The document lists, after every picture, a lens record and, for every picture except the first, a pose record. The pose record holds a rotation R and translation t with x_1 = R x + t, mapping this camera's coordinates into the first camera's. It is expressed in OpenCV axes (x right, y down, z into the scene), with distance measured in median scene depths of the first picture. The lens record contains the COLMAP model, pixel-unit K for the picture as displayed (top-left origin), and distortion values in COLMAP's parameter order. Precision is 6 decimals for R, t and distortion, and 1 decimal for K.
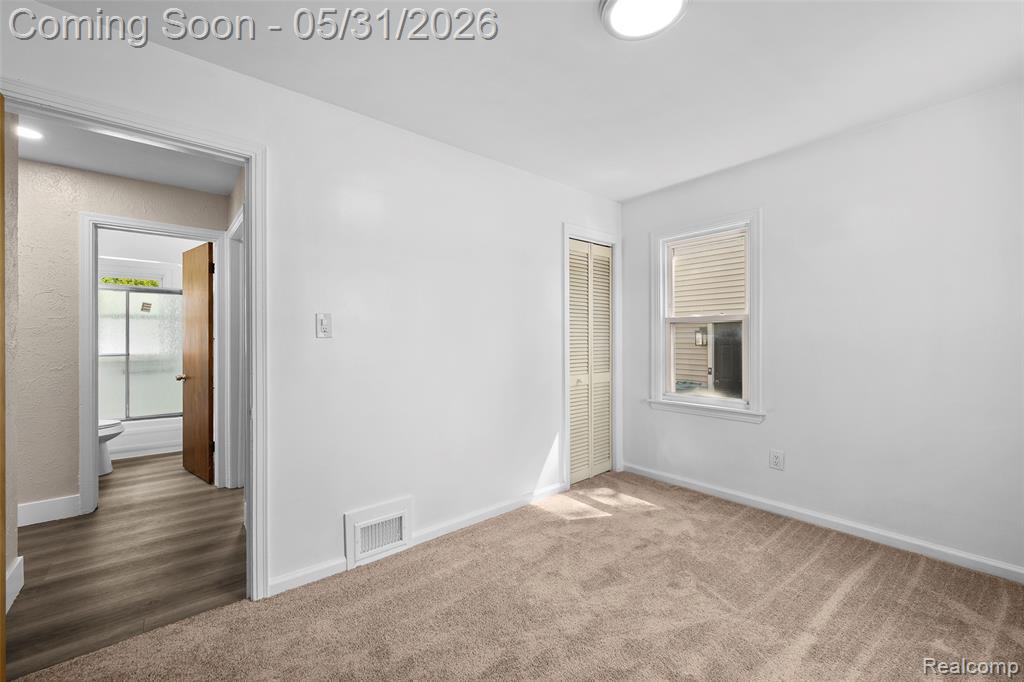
lens RADIAL K [[408.0, 0, 513.8], [0, 408.0, 338.1], [0, 0, 1]] dist [0.000066, -0.001034]
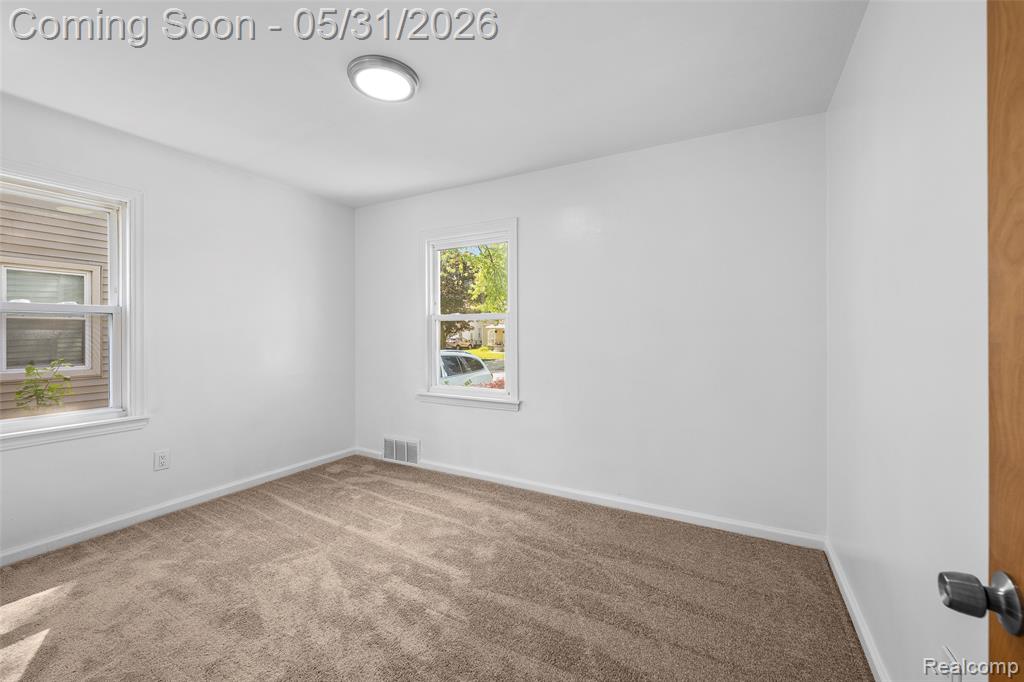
lens RADIAL K [[408.0, 0, 514.1], [0, 408.0, 340.0], [0, 0, 1]] dist [0.000066, -0.001034]
pose [[-0.371341, -0.014508, 0.928383, -0.715968], [-0.008967, 0.999887, 0.012039, -0.008528], [-0.928453, -0.003854, -0.371429, 0.740494]]
